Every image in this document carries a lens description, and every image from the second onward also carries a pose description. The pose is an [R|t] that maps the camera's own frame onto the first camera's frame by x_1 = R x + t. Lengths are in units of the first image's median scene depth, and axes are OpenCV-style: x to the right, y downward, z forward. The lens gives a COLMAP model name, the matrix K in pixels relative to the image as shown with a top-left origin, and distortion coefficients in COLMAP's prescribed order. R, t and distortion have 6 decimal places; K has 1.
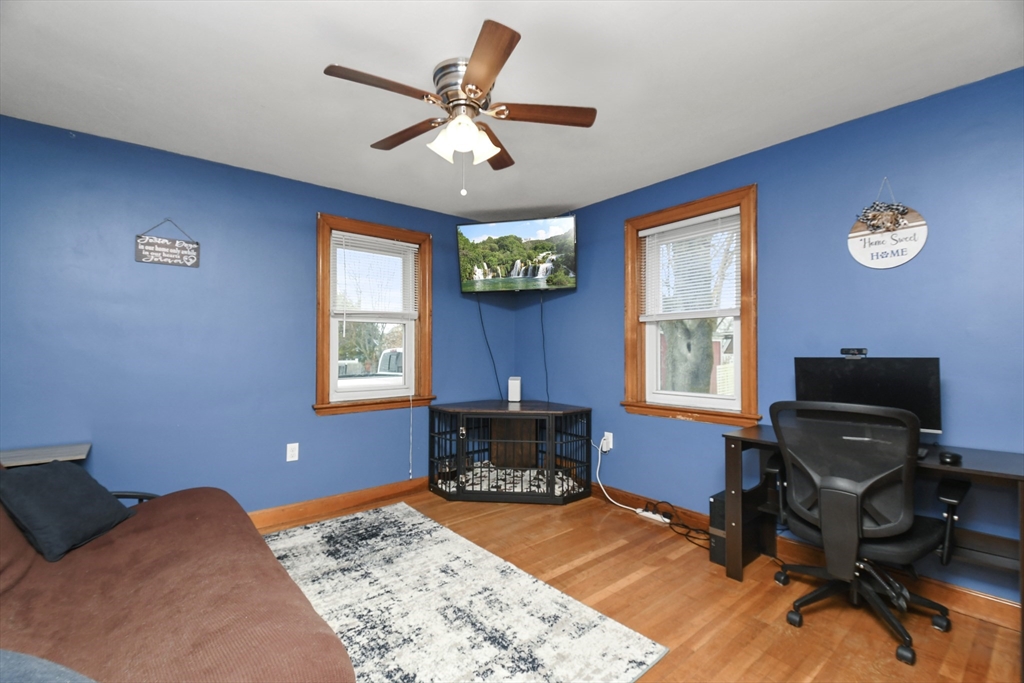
lens RADIAL K [[448.1, 0, 508.0], [0, 448.1, 352.0], [0, 0, 1]] dist [0.018962, -0.015261]
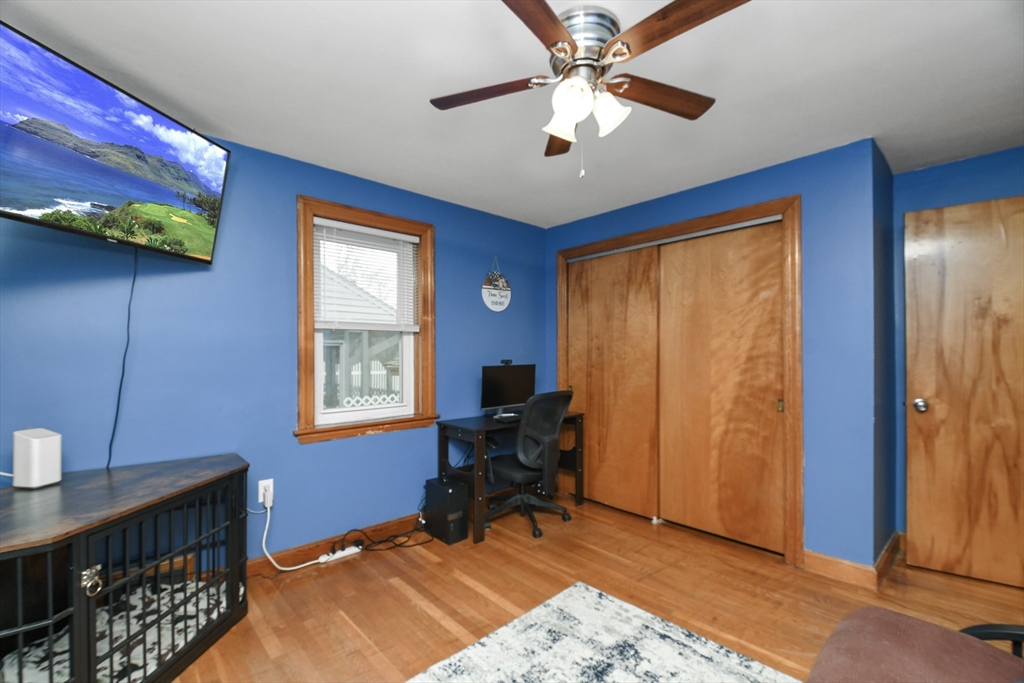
lens RADIAL K [[448.1, 0, 508.0], [0, 448.1, 352.0], [0, 0, 1]] dist [0.018962, -0.015261]
pose [[-0.051270, 0.007774, 0.998655, -0.768696], [0.005701, 0.999956, -0.007491, -0.021927], [-0.998669, 0.005309, -0.051312, 0.983799]]
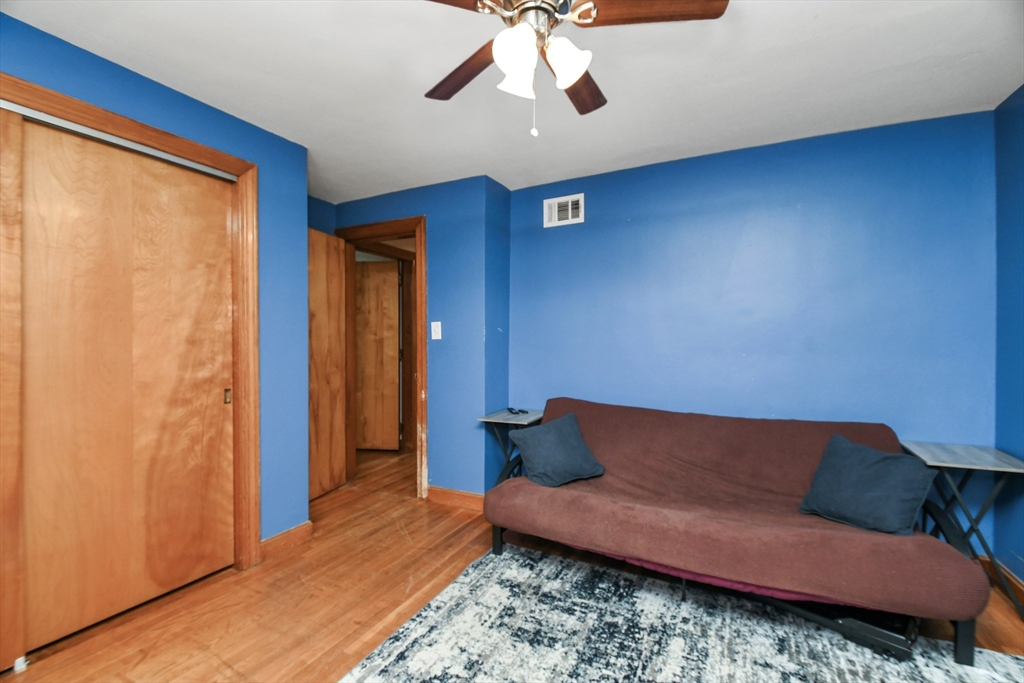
lens RADIAL K [[446.8, 0, 508.7], [0, 446.8, 343.1], [0, 0, 1]] dist [0.014843, -0.011365]
pose [[-0.918787, 0.002044, -0.394749, 0.192538], [-0.001355, 0.999964, 0.008332, -0.015161], [0.394752, 0.008190, -0.918751, 1.393966]]
